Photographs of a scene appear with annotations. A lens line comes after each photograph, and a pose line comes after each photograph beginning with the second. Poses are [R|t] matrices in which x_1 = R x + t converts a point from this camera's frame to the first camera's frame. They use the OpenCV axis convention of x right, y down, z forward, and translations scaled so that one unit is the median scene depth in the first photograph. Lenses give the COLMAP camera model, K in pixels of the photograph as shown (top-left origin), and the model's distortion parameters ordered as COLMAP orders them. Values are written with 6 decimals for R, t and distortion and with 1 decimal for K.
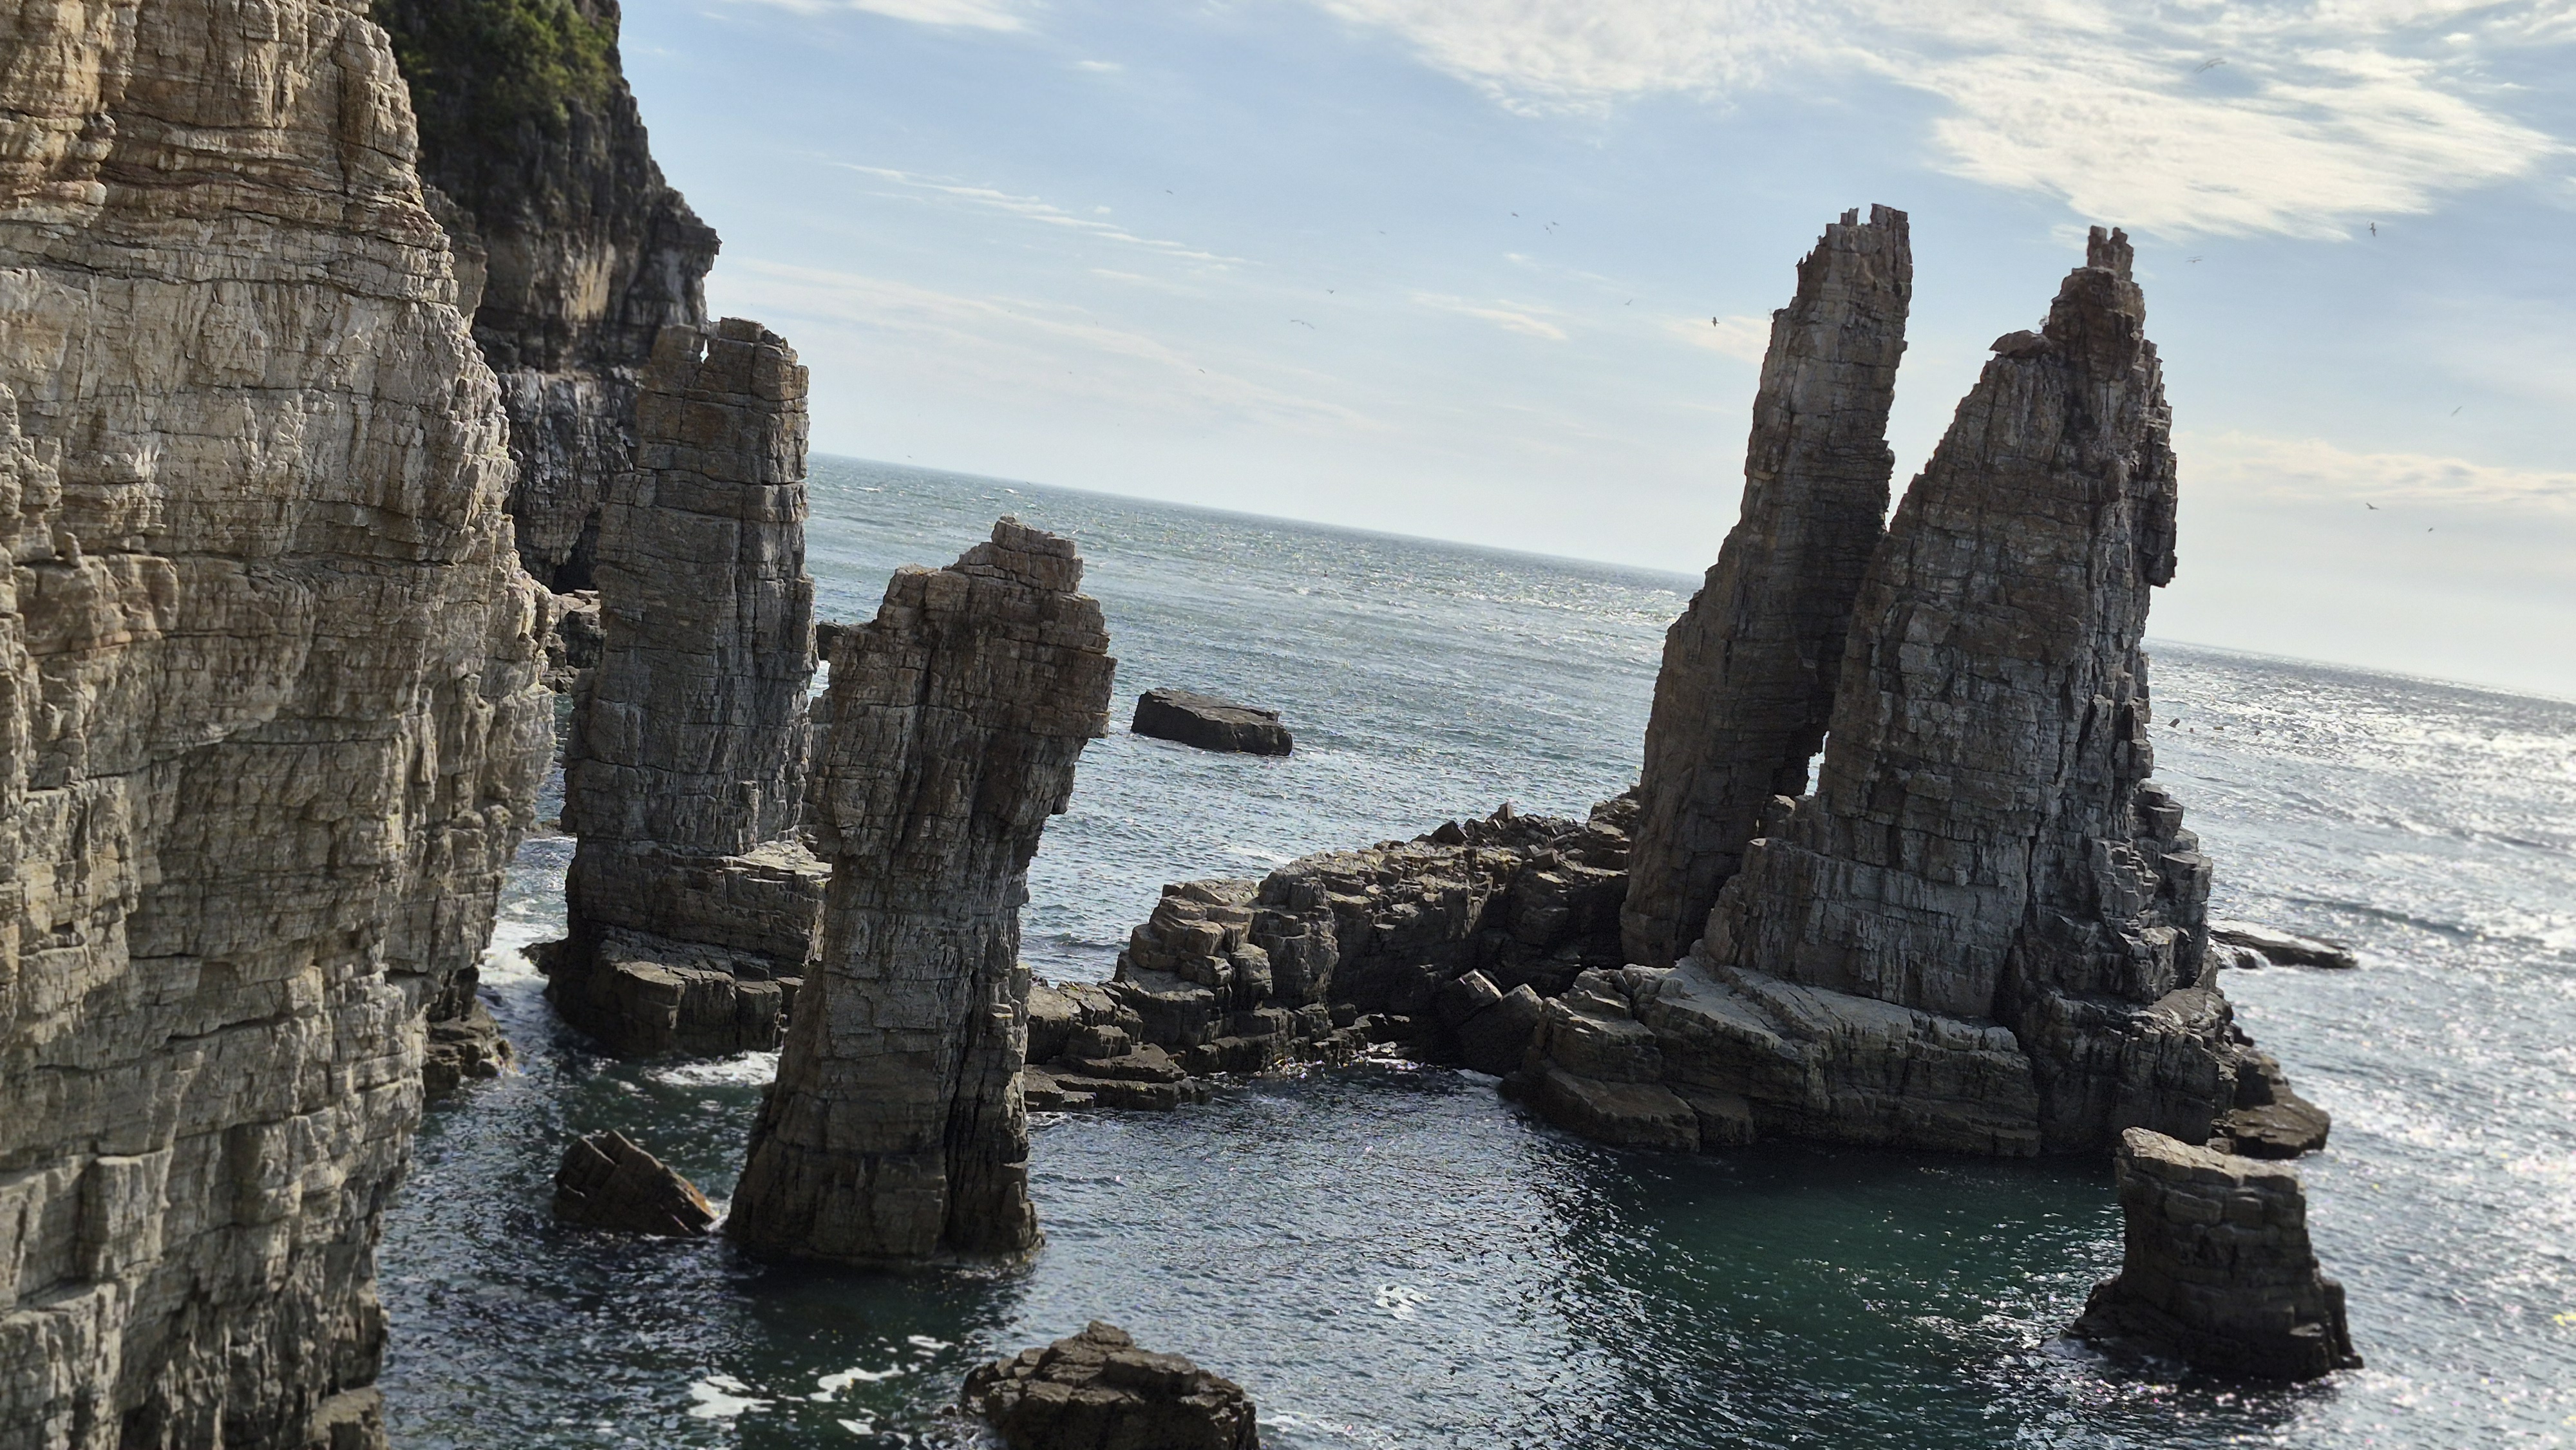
lens RADIAL K [[3324.5, 0, 1288.0], [0, 3324.5, 725.0], [0, 0, 1]] dist [0.104752, -0.105583]
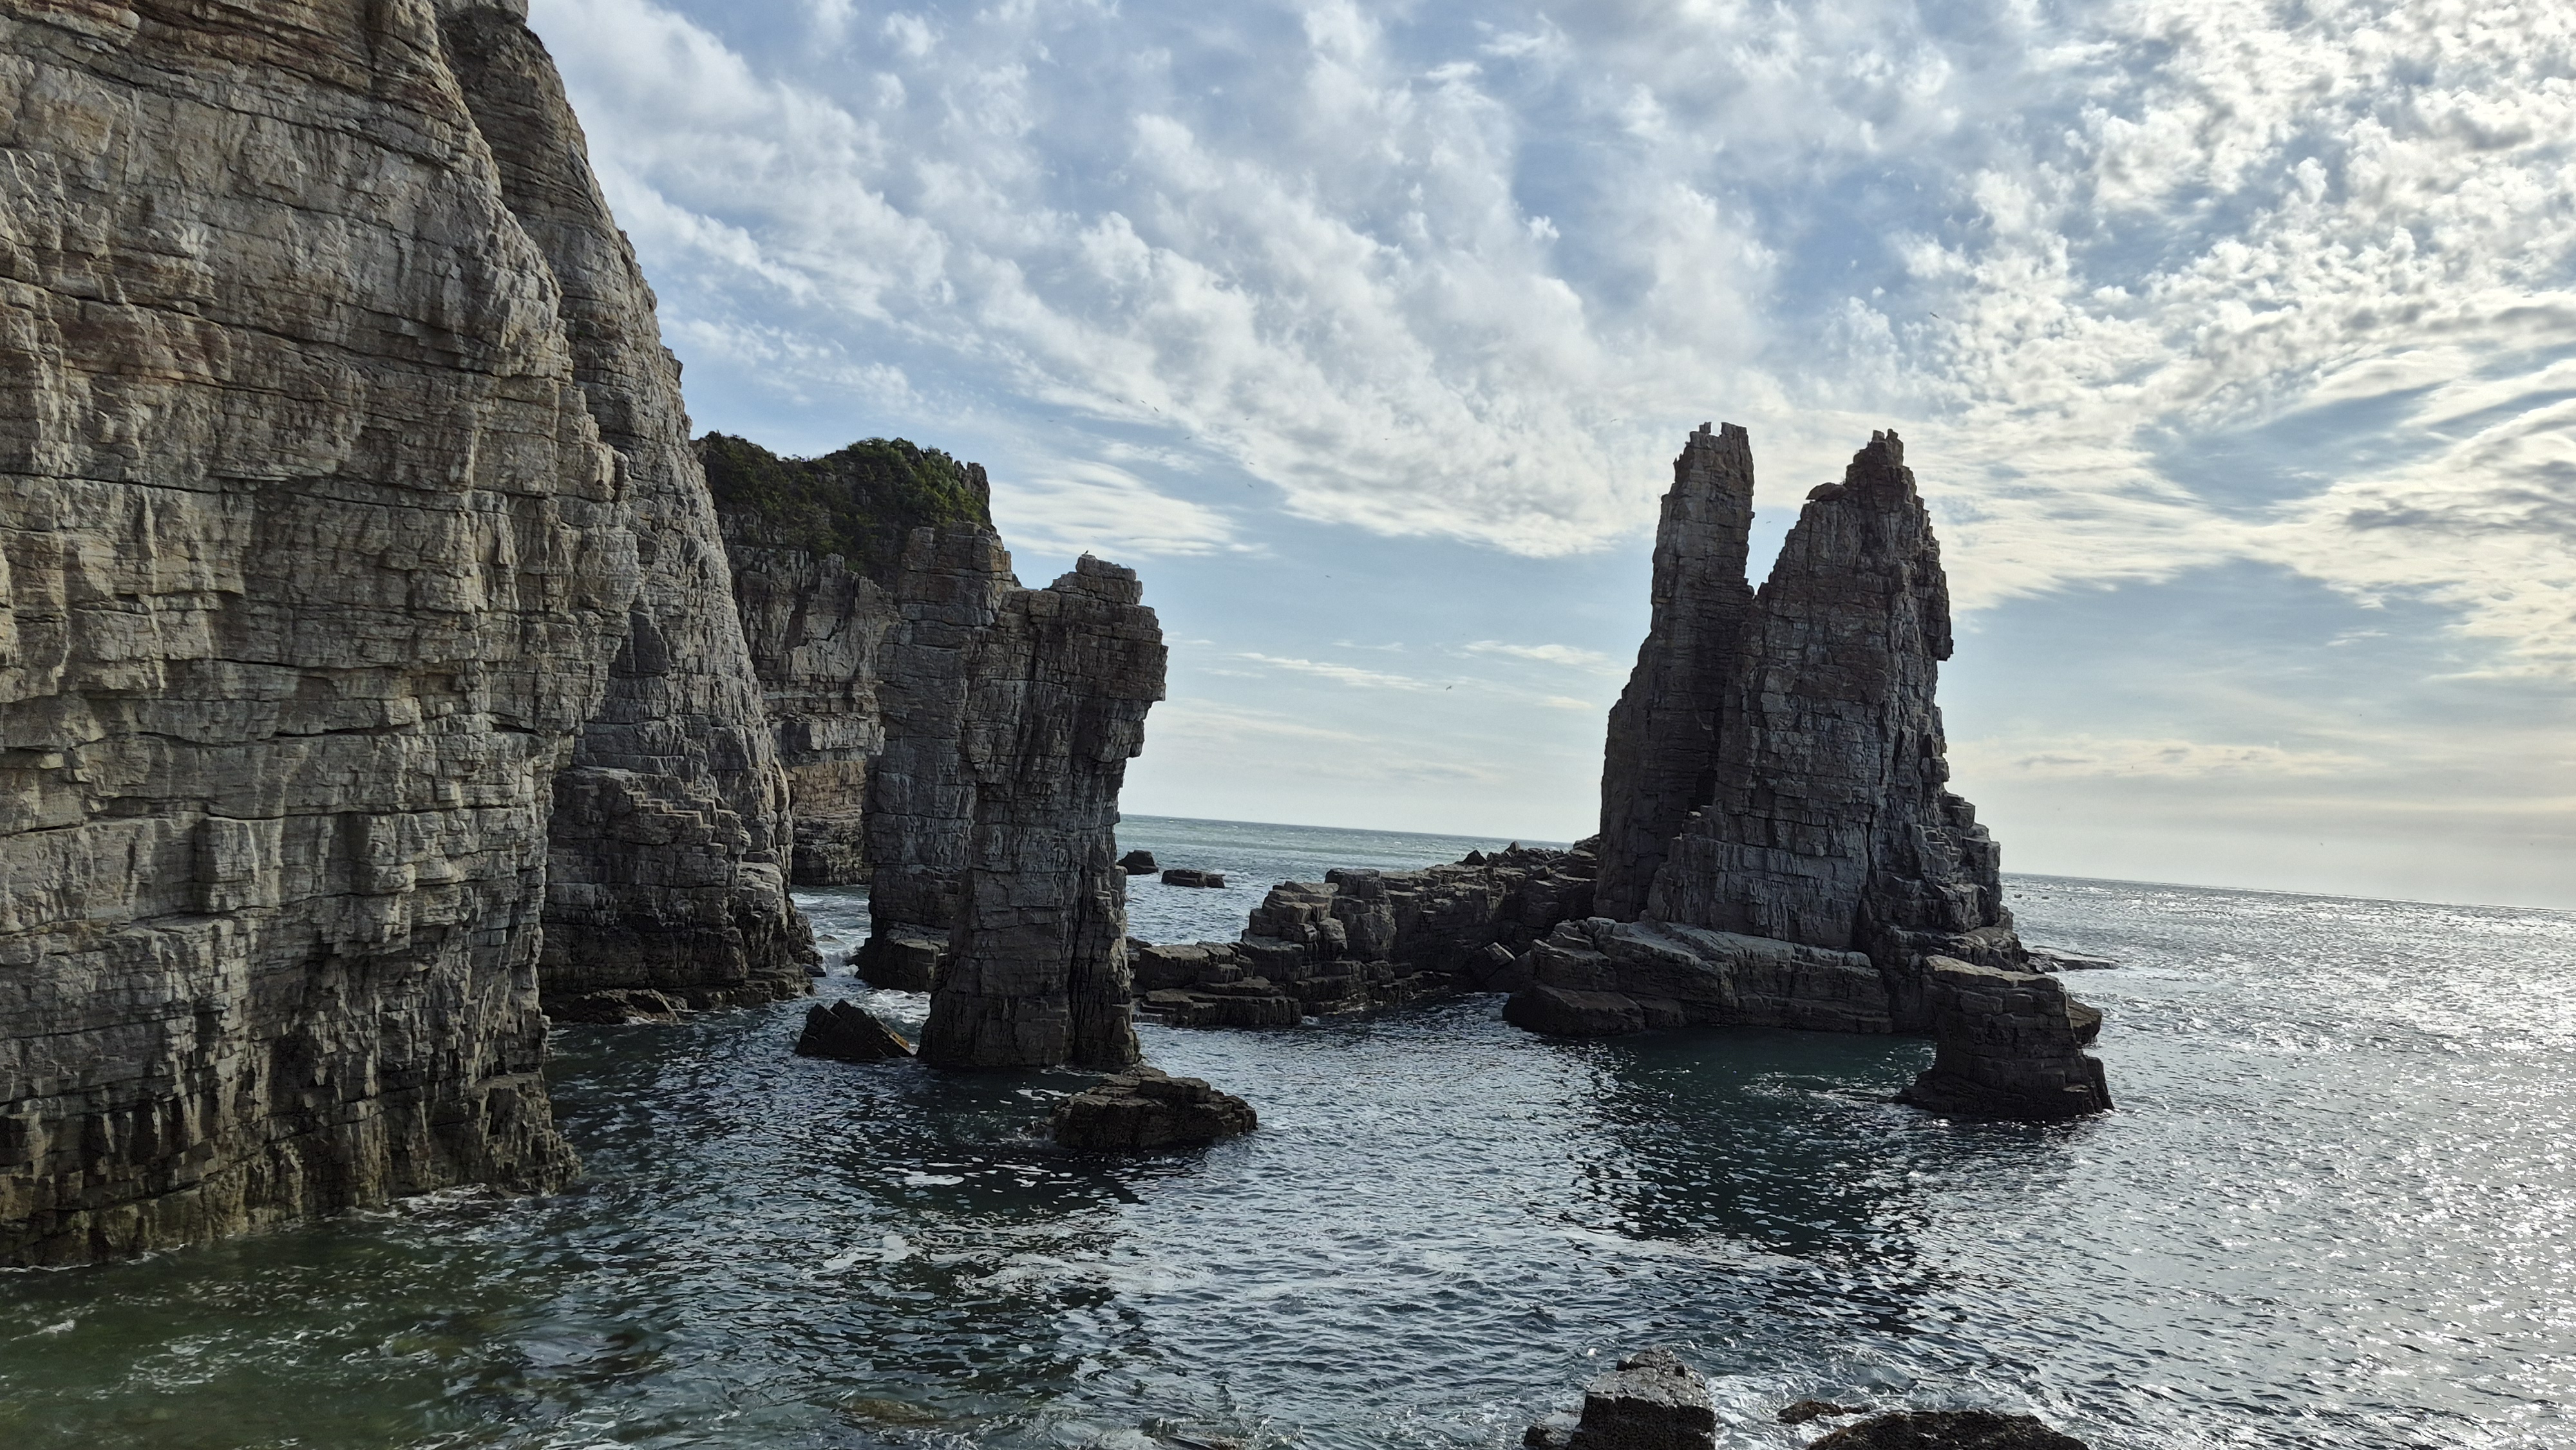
lens RADIAL K [[2011.0, 0, 1270.8], [0, 2011.0, 739.9], [0, 0, 1]] dist [0.099837, -0.129234]
pose [[0.993591, -0.077028, -0.082729, 0.099678], [0.068369, 0.992346, -0.102831, 0.182918], [0.090016, 0.096516, 0.991253, 0.233783]]
